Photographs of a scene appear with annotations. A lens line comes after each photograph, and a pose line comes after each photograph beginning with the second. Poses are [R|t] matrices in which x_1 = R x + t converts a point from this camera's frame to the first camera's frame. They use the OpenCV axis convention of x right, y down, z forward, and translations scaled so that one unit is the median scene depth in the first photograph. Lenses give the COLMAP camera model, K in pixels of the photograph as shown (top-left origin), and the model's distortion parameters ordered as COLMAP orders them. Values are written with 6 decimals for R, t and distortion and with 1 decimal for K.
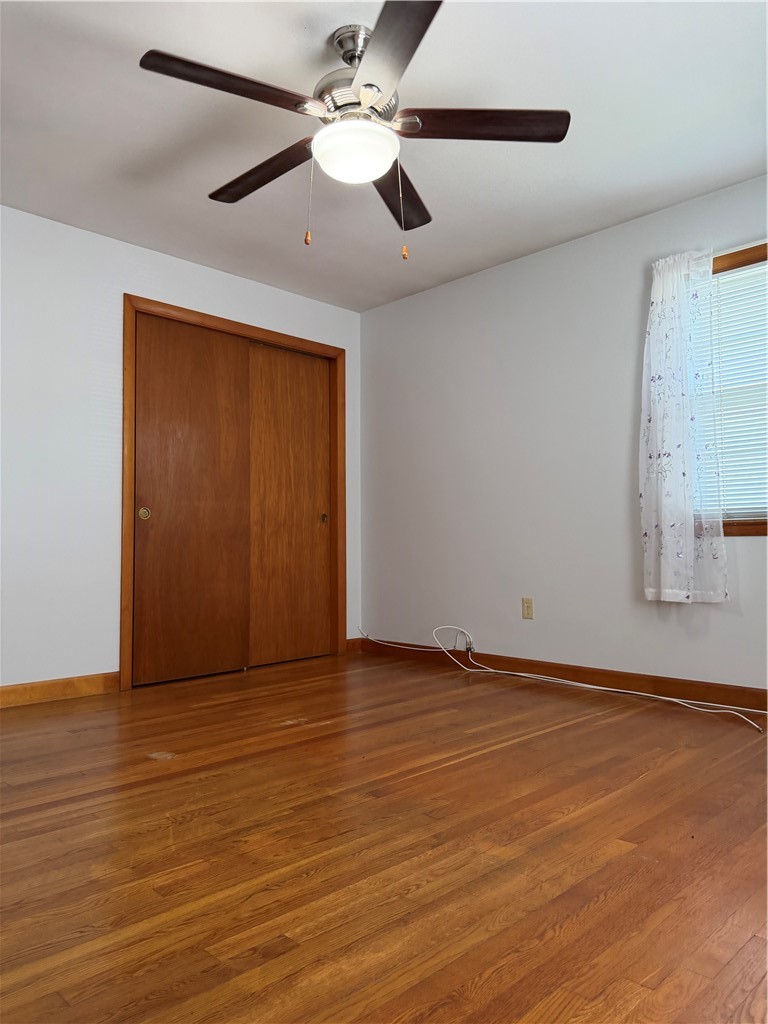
lens RADIAL K [[727.5, 0, 376.0], [0, 727.5, 516.0], [0, 0, 1]] dist [0.040111, -0.039661]
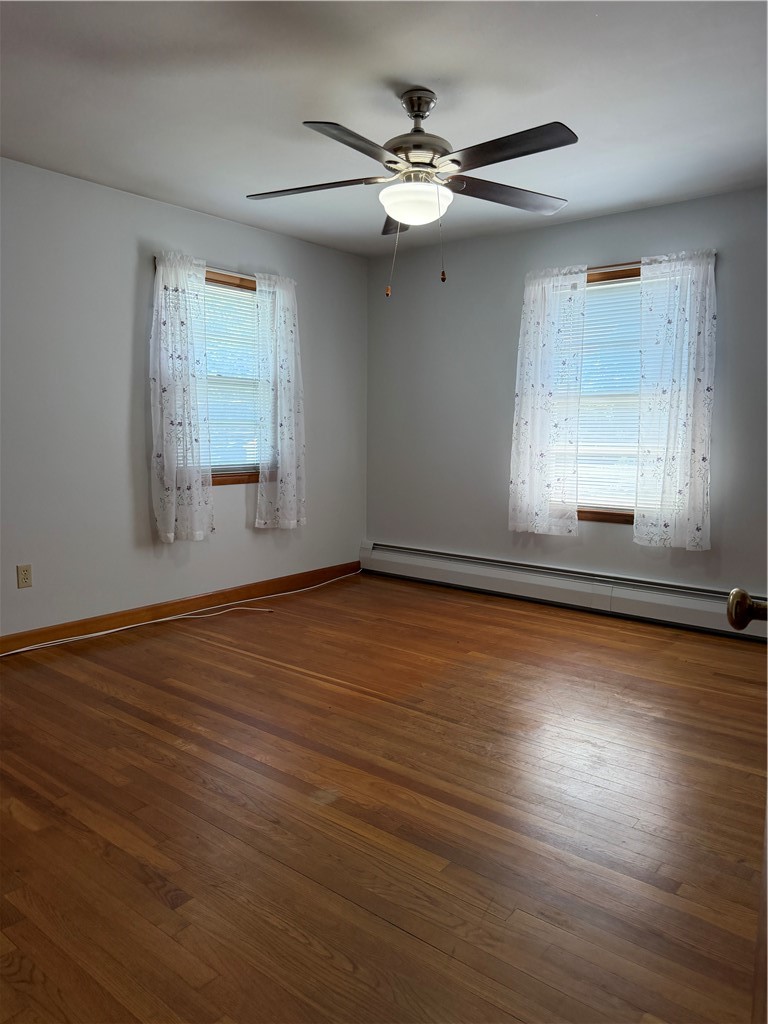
lens RADIAL K [[727.5, 0, 379.0], [0, 727.5, 506.6], [0, 0, 1]] dist [0.040111, -0.039661]
pose [[-0.087135, -0.105456, 0.990599, -1.135192], [-0.040914, 0.993921, 0.102210, -0.106850], [-0.995356, -0.031624, -0.090920, 1.036198]]
